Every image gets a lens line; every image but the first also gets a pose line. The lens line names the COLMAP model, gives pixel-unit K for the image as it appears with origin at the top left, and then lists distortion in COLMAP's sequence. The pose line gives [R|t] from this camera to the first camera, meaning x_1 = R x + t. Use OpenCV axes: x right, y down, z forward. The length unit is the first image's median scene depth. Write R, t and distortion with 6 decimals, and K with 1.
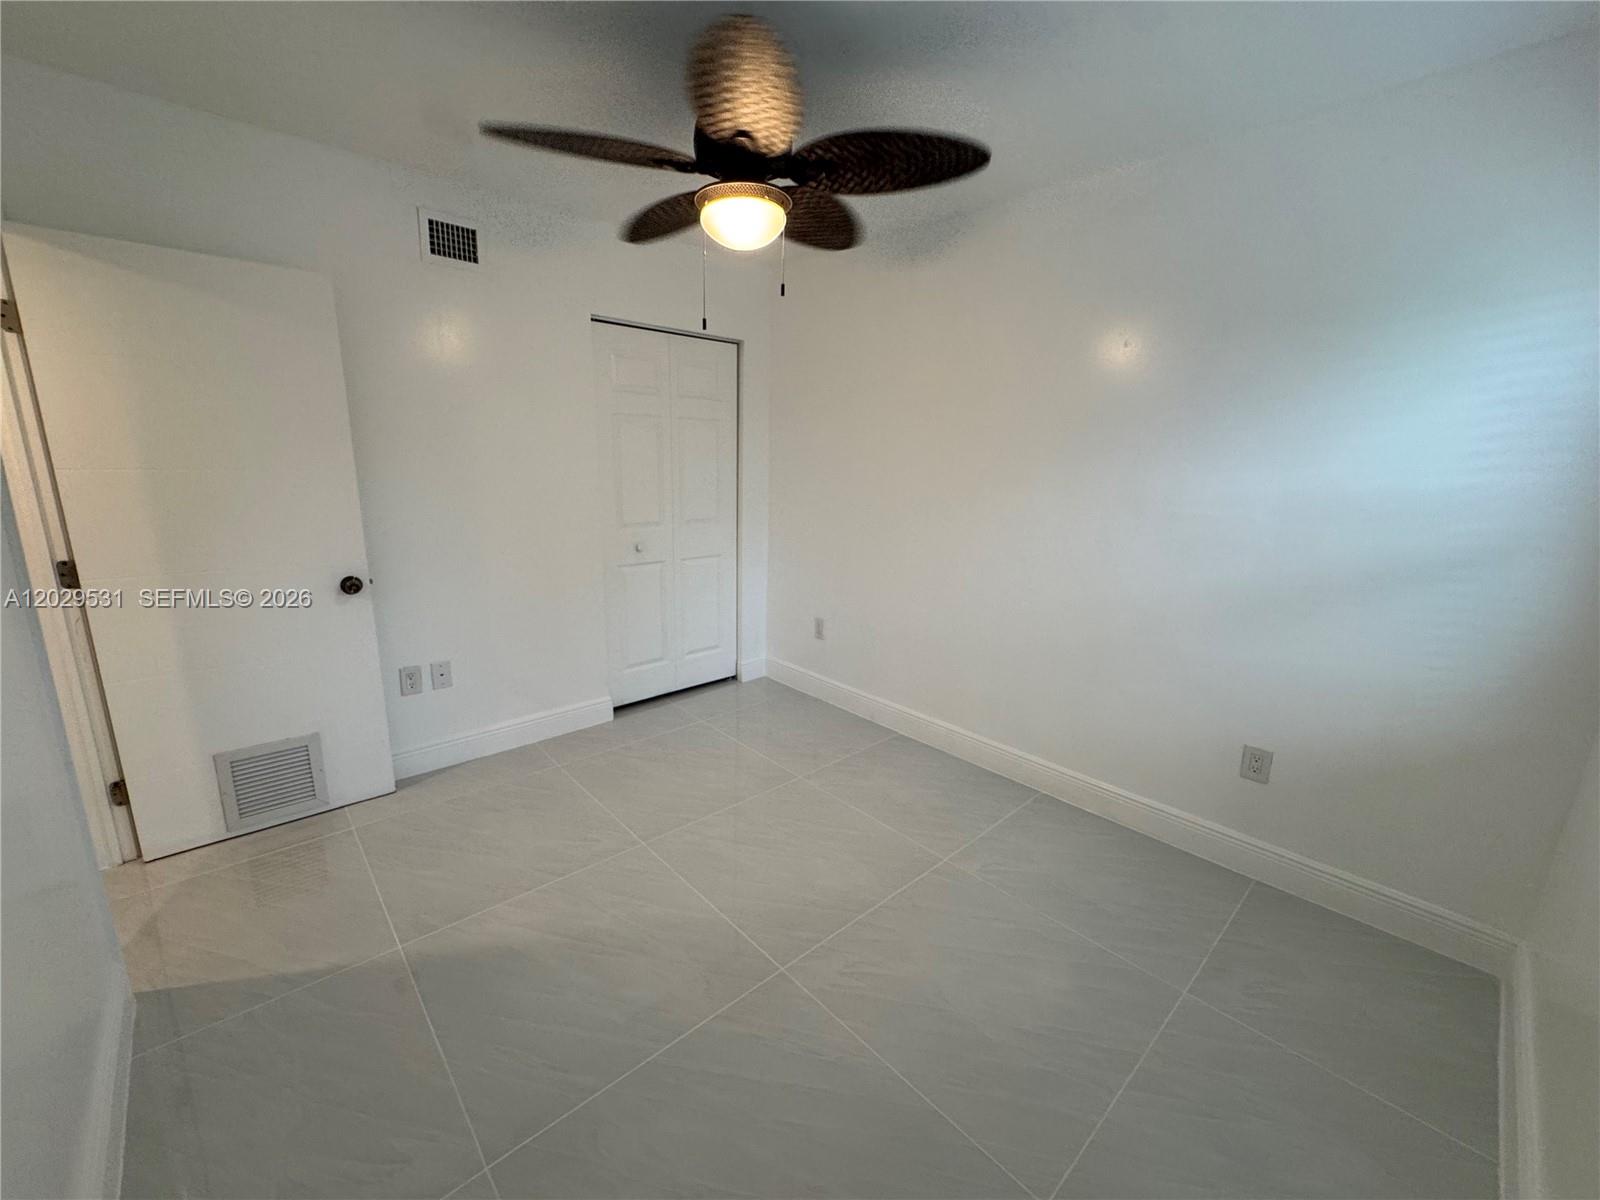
lens RADIAL K [[640.8, 0, 799.3], [0, 640.8, 601.1], [0, 0, 1]] dist [-0.001835, -0.000037]
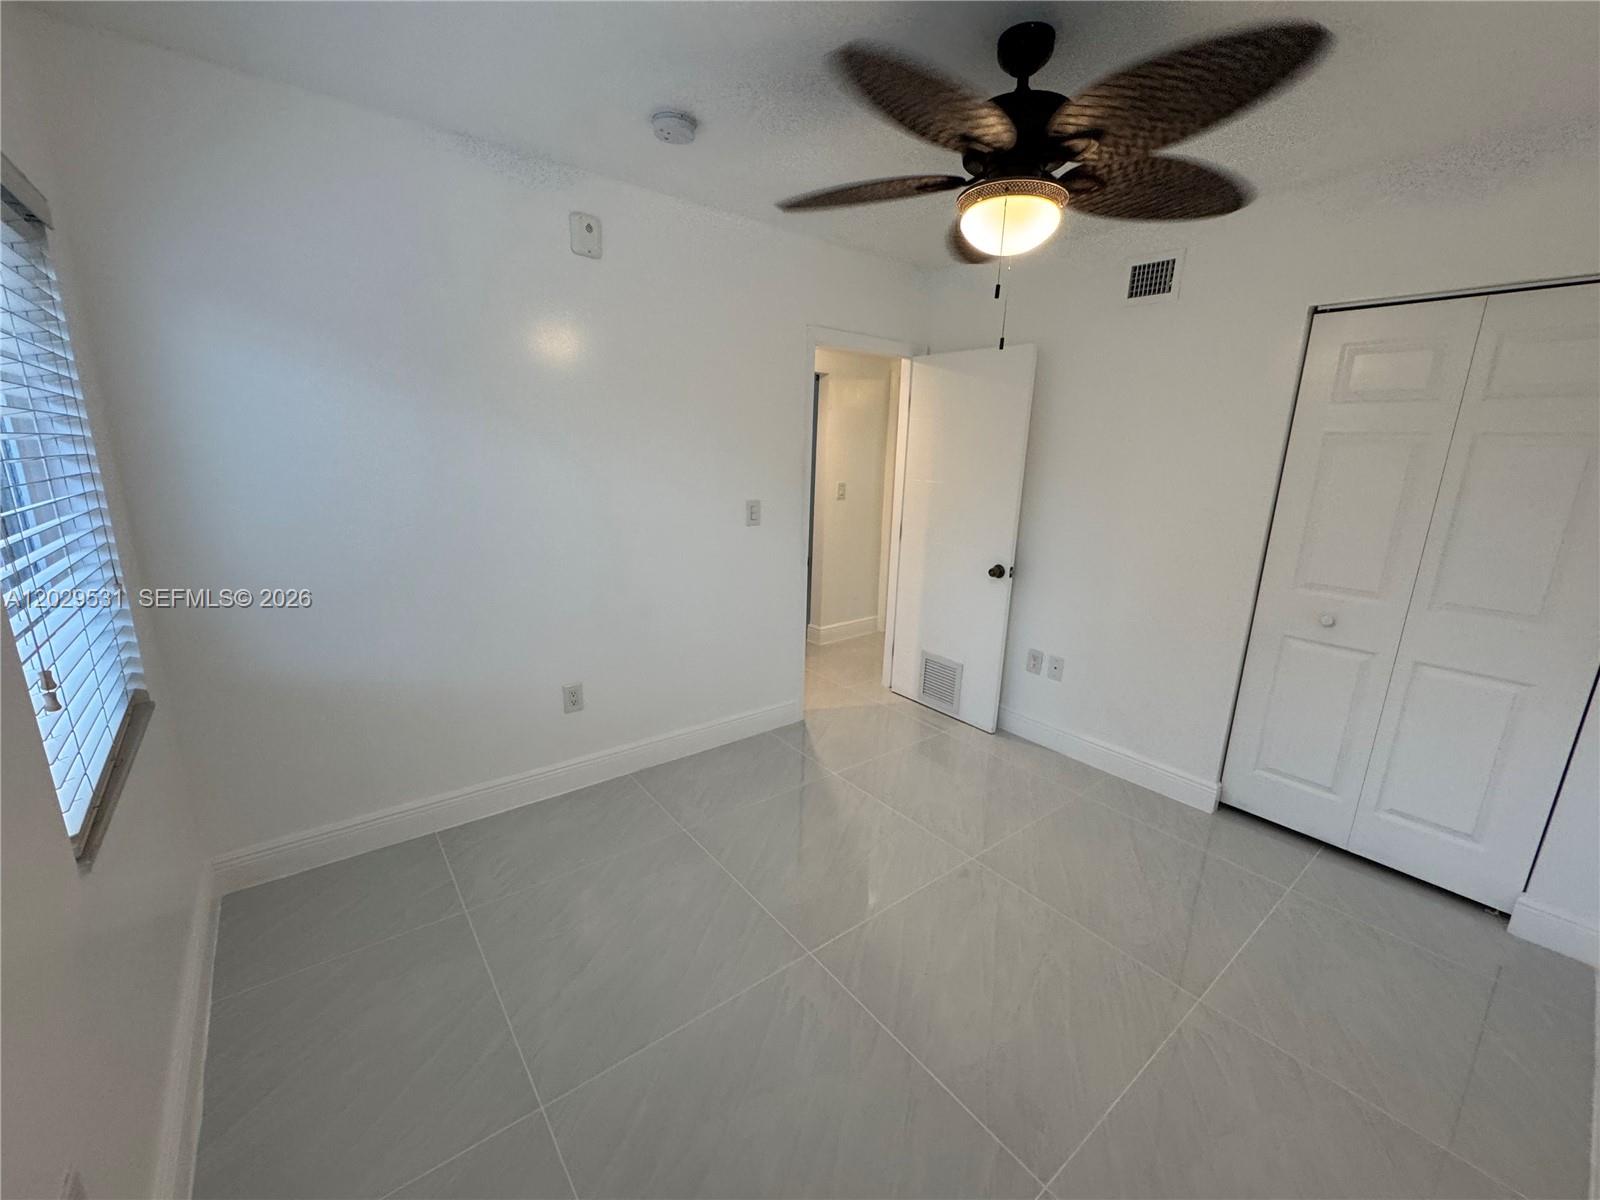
lens RADIAL K [[640.8, 0, 799.3], [0, 640.8, 601.1], [0, 0, 1]] dist [-0.001835, -0.000037]
pose [[-0.069547, 0.201938, -0.976926, 0.572454], [-0.261051, 0.941488, 0.213196, -0.123171], [0.962817, 0.269855, -0.012761, 0.526261]]
